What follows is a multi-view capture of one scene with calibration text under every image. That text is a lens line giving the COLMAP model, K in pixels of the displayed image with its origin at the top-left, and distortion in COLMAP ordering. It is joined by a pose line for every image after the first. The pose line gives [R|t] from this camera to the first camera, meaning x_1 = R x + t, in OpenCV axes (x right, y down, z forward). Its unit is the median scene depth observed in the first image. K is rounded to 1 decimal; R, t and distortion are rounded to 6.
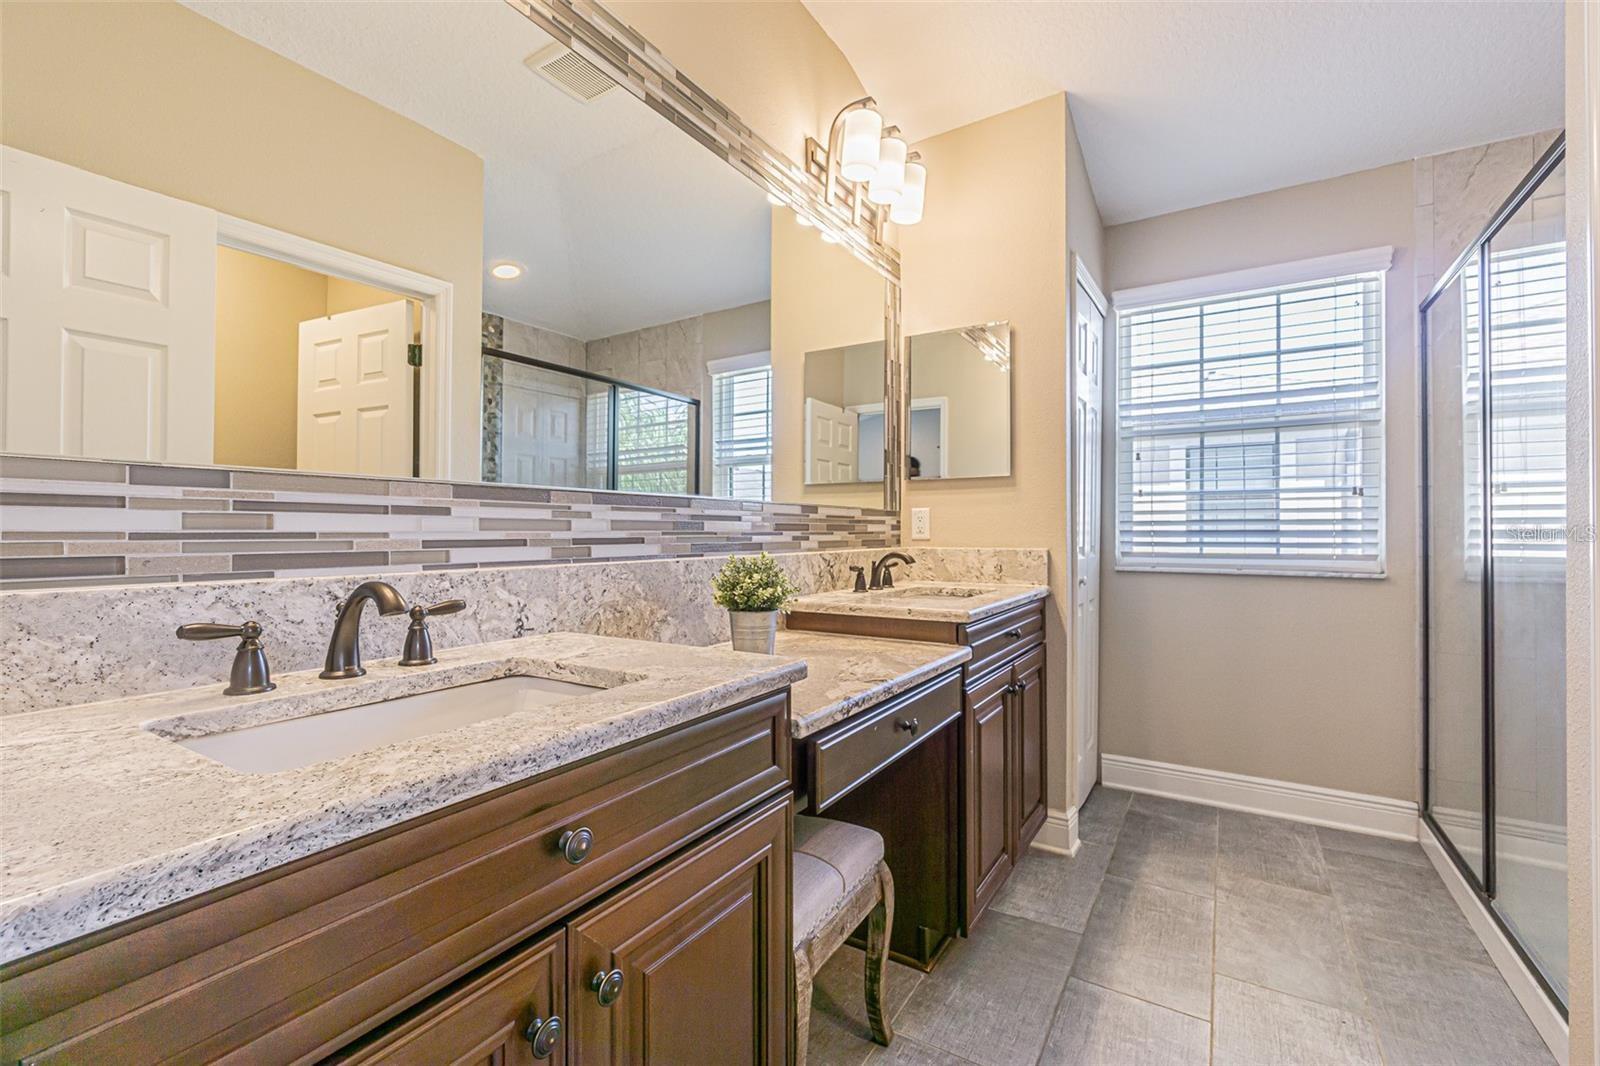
lens RADIAL K [[690.3, 0, 791.3], [0, 690.3, 528.0], [0, 0, 1]] dist [-0.008361, 0.001659]
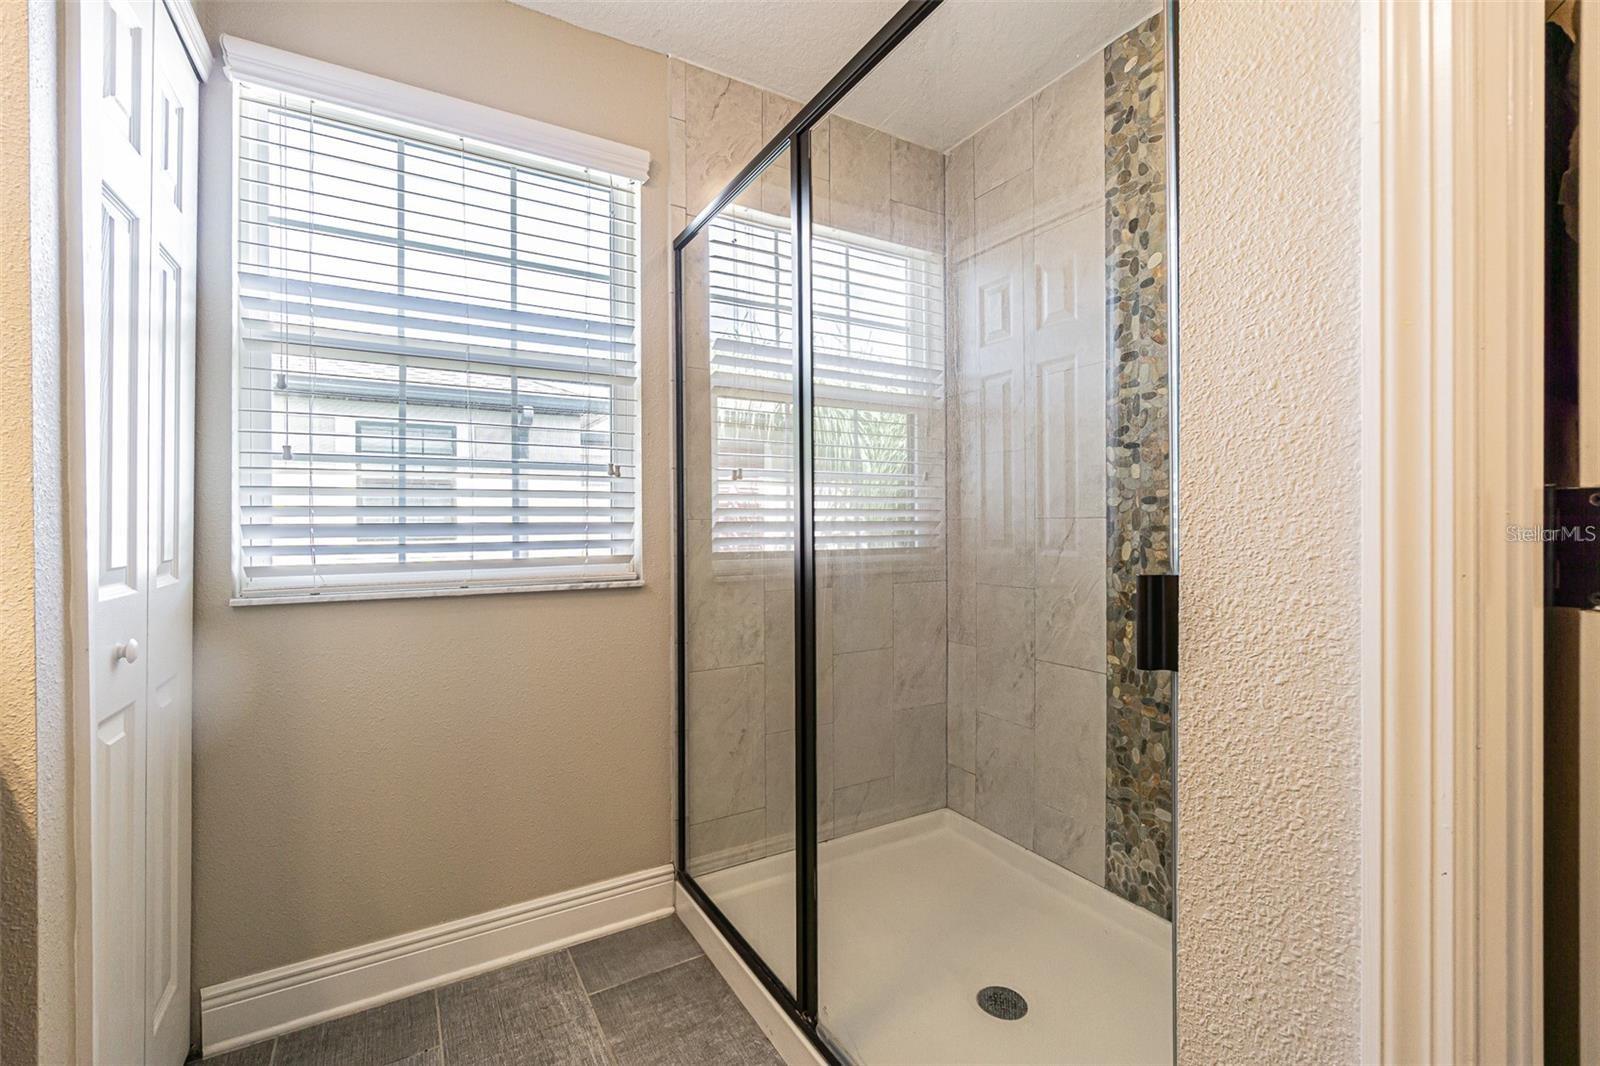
lens RADIAL K [[690.3, 0, 795.7], [0, 690.3, 525.4], [0, 0, 1]] dist [-0.008361, 0.001659]
pose [[0.459881, -0.005568, 0.887963, 0.254111], [0.000422, 0.999982, 0.006051, 0.001366], [-0.887980, -0.002408, 0.459875, 0.480047]]
